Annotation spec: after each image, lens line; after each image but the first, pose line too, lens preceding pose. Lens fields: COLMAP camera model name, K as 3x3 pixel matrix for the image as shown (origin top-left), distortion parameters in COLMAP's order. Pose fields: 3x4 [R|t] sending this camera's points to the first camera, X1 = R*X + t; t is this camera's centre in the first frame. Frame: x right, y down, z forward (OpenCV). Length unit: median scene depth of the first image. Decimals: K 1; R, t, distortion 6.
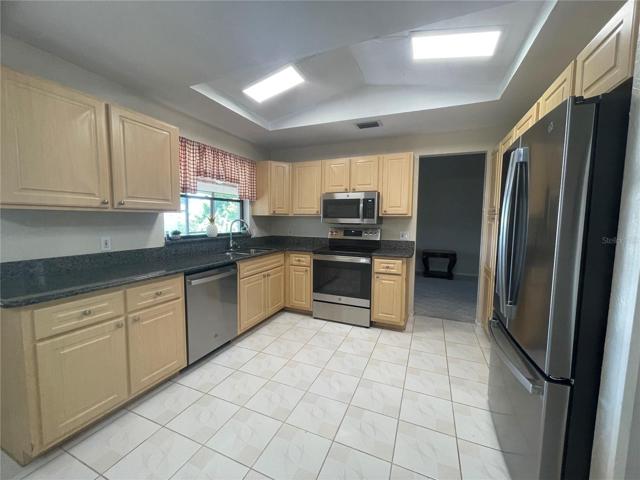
lens RADIAL K [[258.1, 0, 317.4], [0, 258.1, 239.5], [0, 0, 1]] dist [-0.003002, -0.000489]
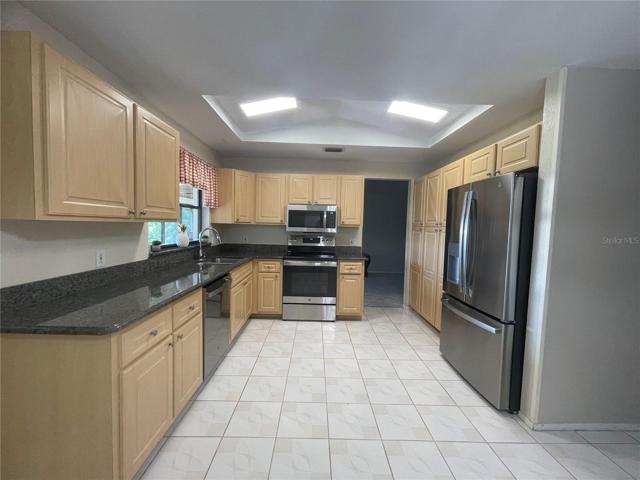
lens RADIAL K [[258.1, 0, 317.4], [0, 258.1, 239.5], [0, 0, 1]] dist [-0.003002, -0.000489]
pose [[0.915171, -0.009279, 0.402958, -0.346753], [0.016317, 0.999768, -0.014035, -0.014956], [-0.402735, 0.019419, 0.915111, -0.047788]]
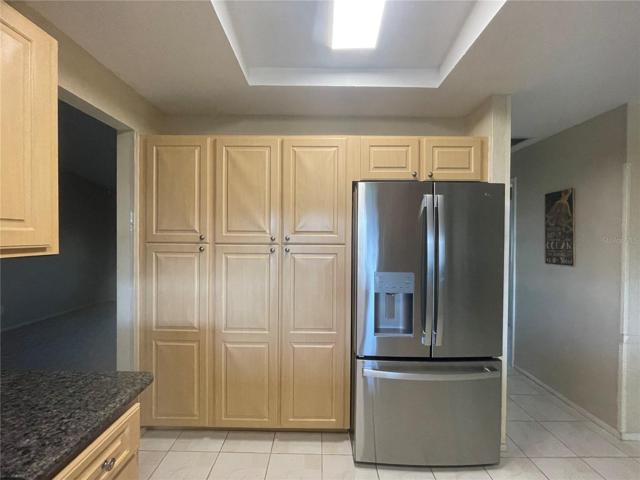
lens RADIAL K [[258.1, 0, 317.4], [0, 258.1, 239.5], [0, 0, 1]] dist [-0.003002, -0.000489]
pose [[-0.387094, -0.022964, 0.921754, -0.029988], [0.059938, 0.996949, 0.050008, -0.106508], [-0.920090, 0.074606, -0.384536, 0.856193]]
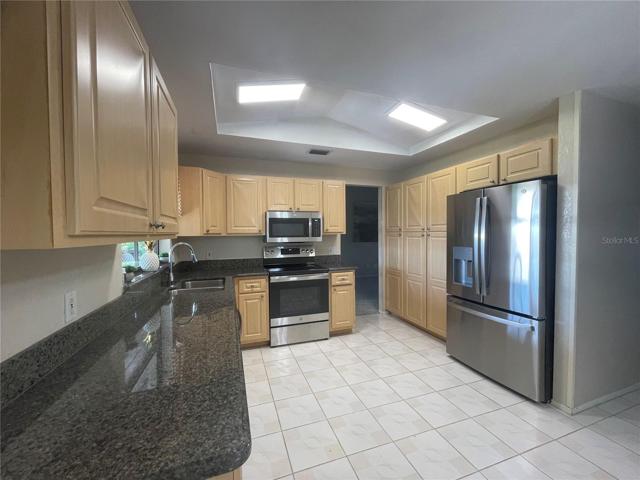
lens RADIAL K [[258.1, 0, 317.4], [0, 258.1, 239.5], [0, 0, 1]] dist [-0.003002, -0.000489]
pose [[0.742670, -0.034908, 0.668747, -0.543538], [0.070969, 0.997119, -0.026765, -0.043396], [-0.665886, 0.067338, 0.743008, 0.210251]]
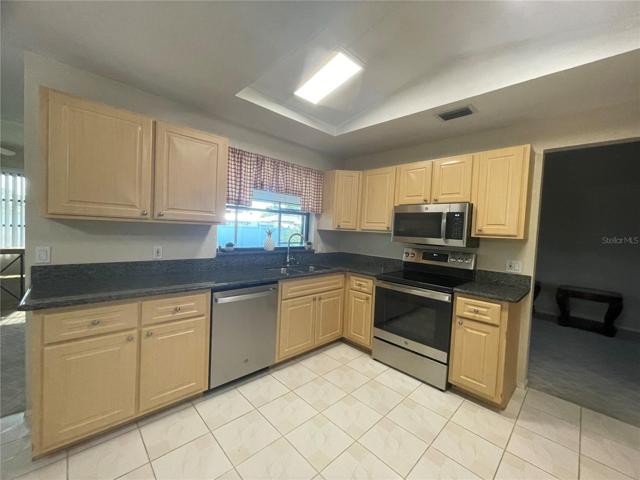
lens RADIAL K [[258.1, 0, 317.4], [0, 258.1, 239.5], [0, 0, 1]] dist [-0.003002, -0.000489]
pose [[0.921875, 0.048946, -0.384383, 0.129973], [-0.068251, 0.996992, -0.036736, -0.028783], [0.381428, 0.060100, 0.922443, 0.182712]]
